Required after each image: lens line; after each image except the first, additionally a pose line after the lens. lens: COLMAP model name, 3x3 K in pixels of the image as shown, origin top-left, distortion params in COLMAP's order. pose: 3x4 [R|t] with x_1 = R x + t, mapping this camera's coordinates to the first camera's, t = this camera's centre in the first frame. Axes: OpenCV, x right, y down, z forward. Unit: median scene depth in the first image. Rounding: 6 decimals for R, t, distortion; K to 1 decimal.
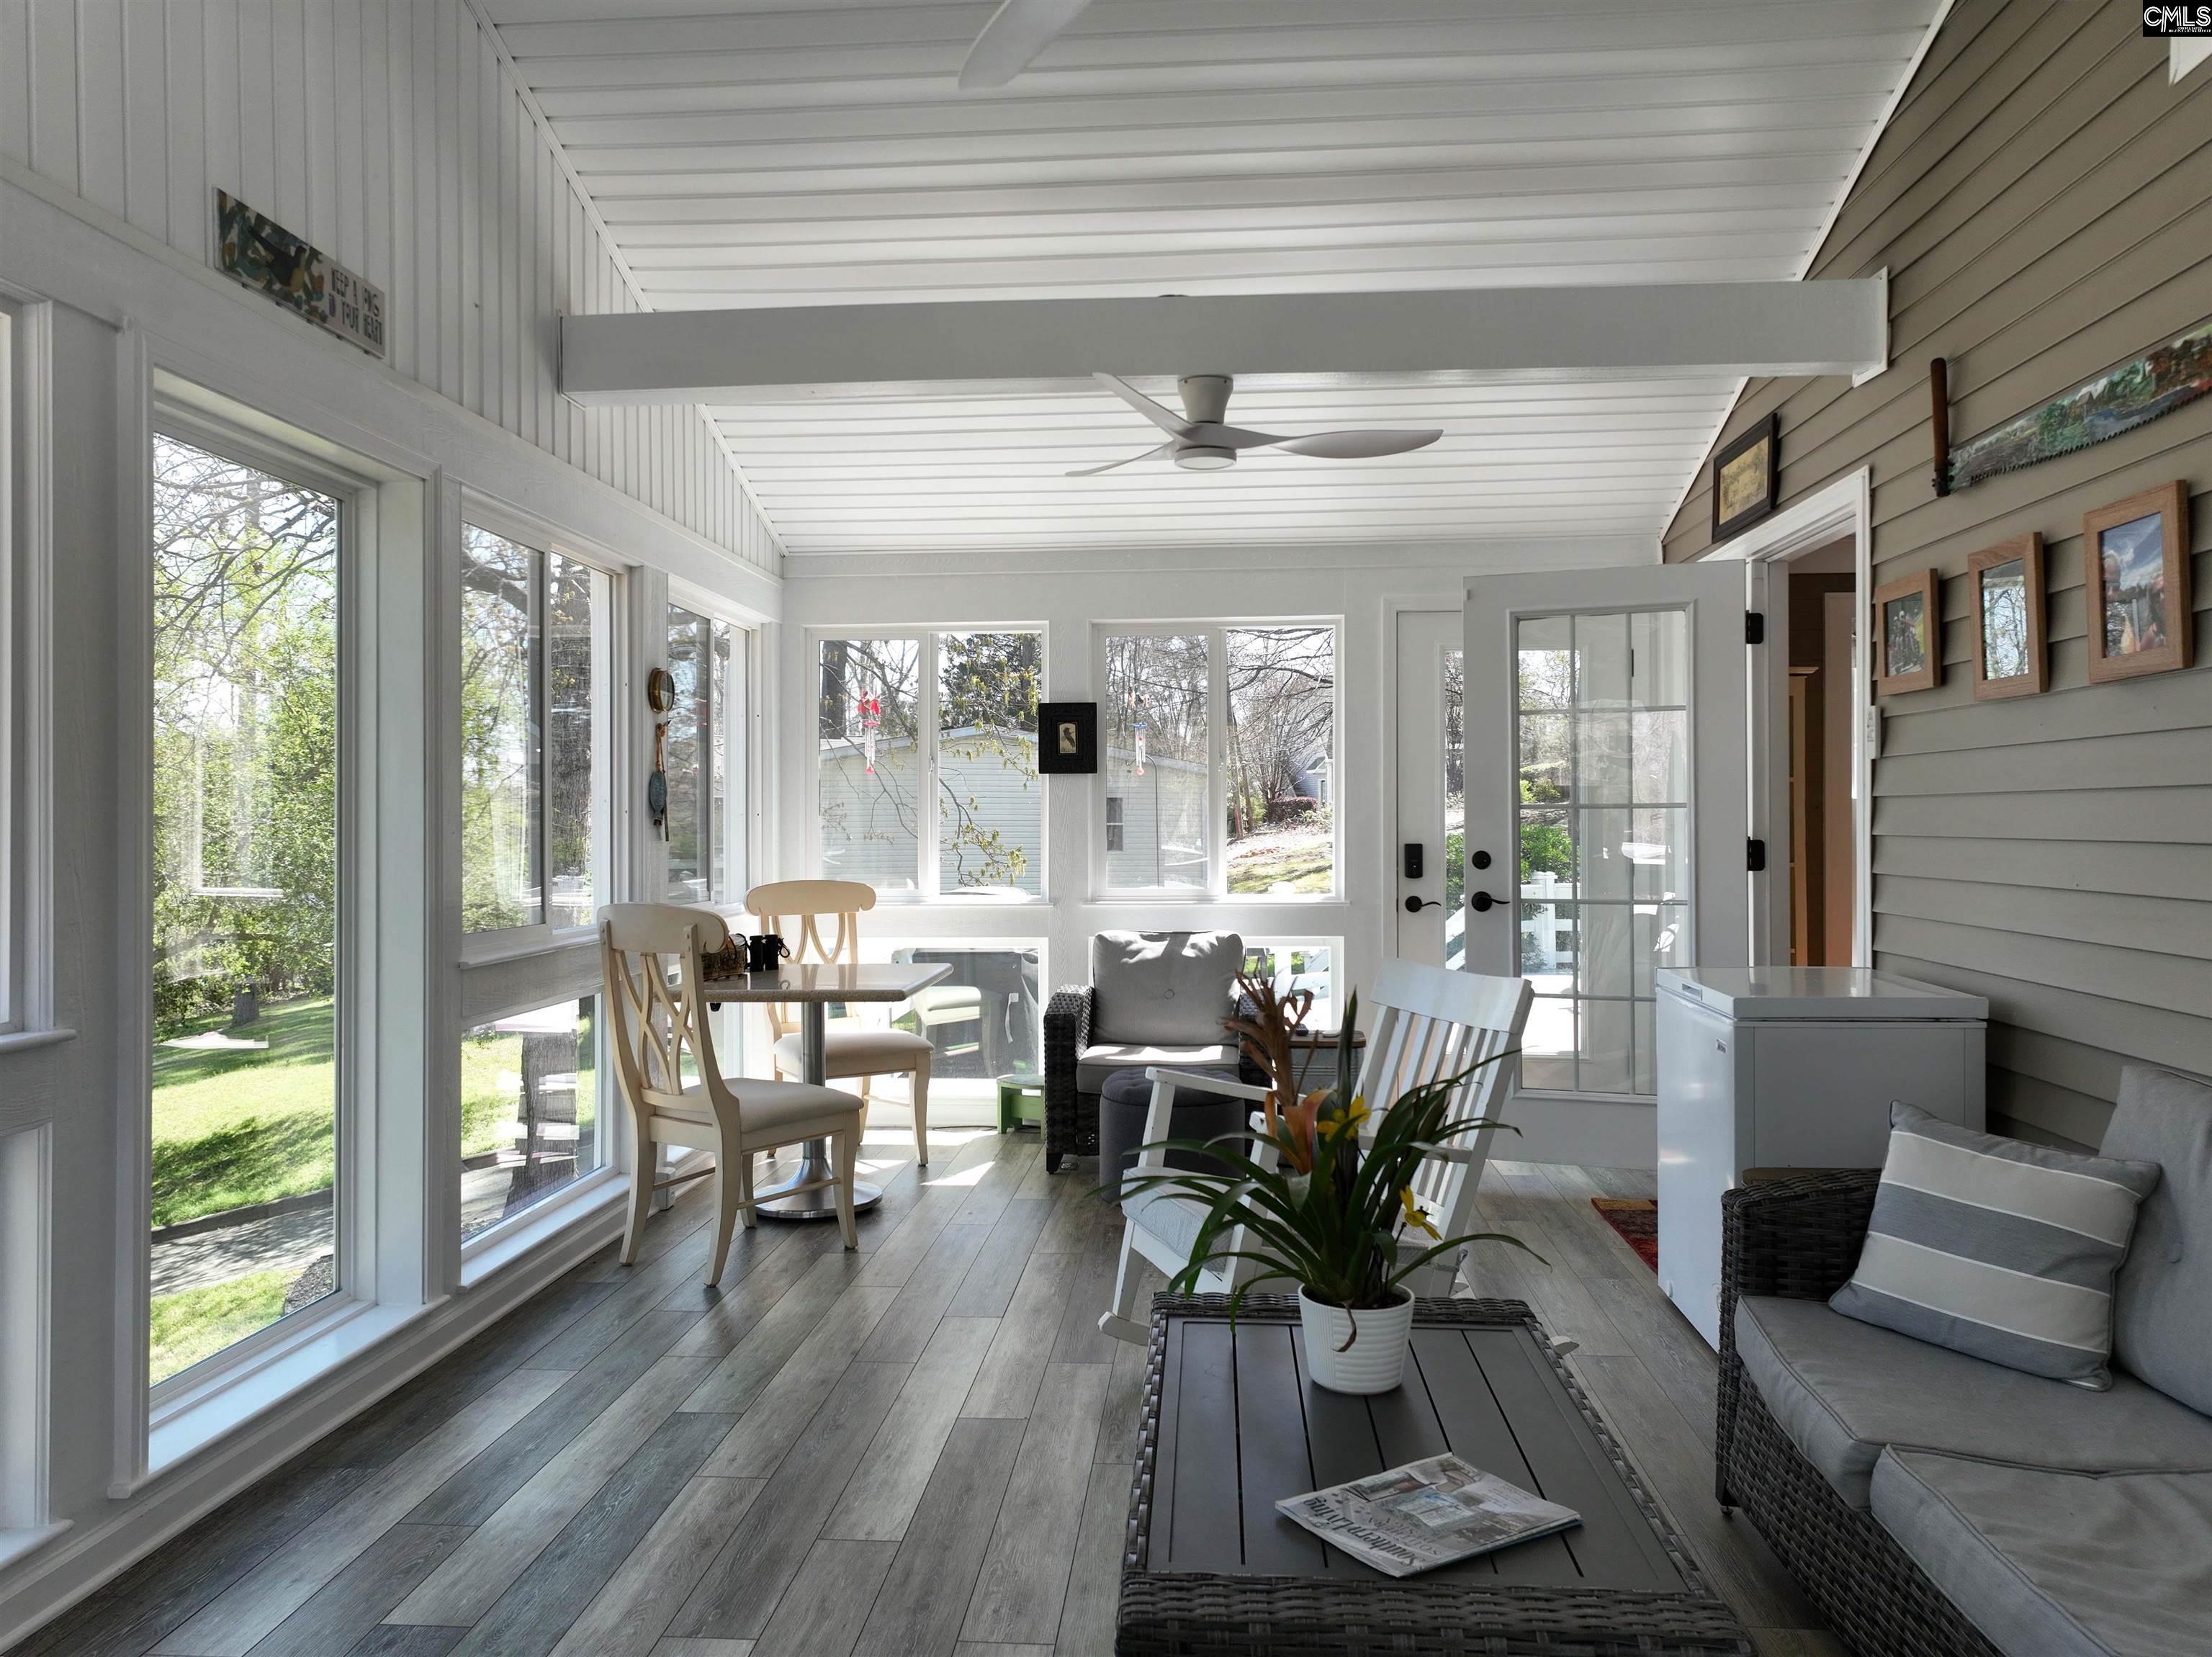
lens RADIAL K [[1579.9, 0, 1106.0], [0, 1579.9, 828.5], [0, 0, 1]] dist [0.005374, 0.008013]
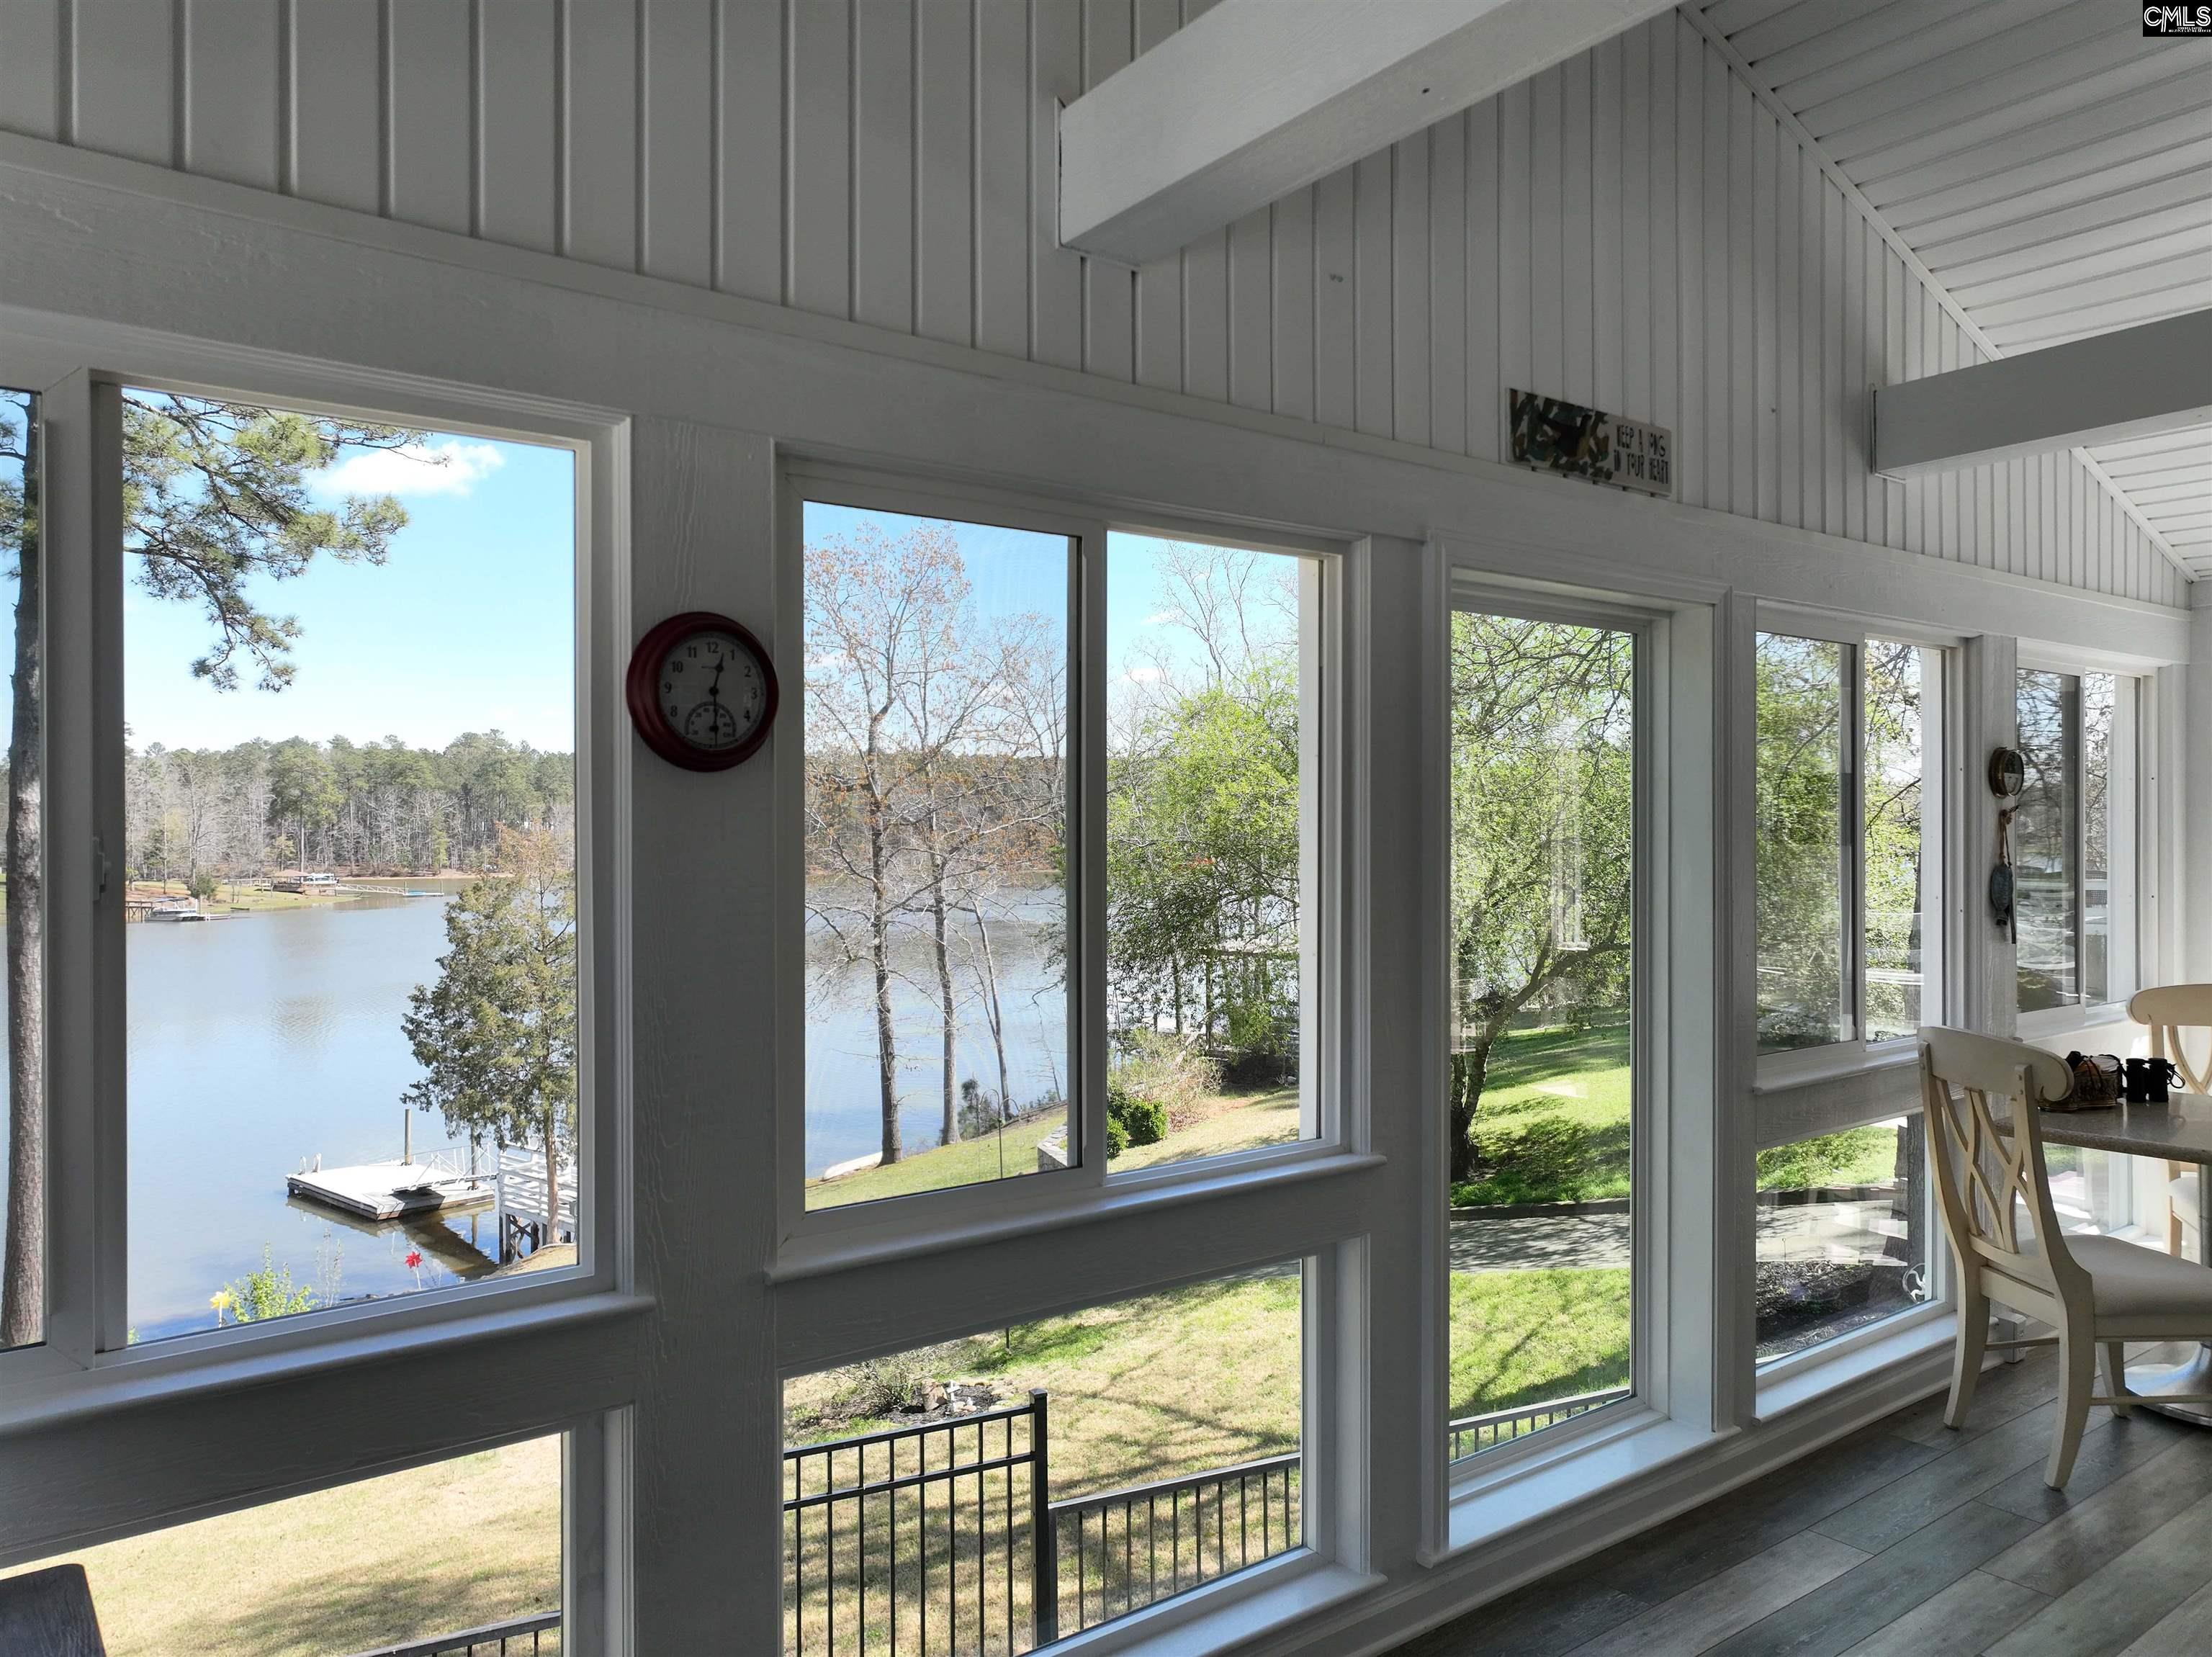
lens RADIAL K [[1551.2, 0, 1106.0], [0, 1551.2, 828.5], [0, 0, 1]] dist [0.005885, 0.015053]
pose [[0.664794, -0.000046, -0.747027, 0.045121], [0.004171, 0.999985, 0.003651, -0.079653], [0.747015, -0.005543, 0.664784, 0.056690]]
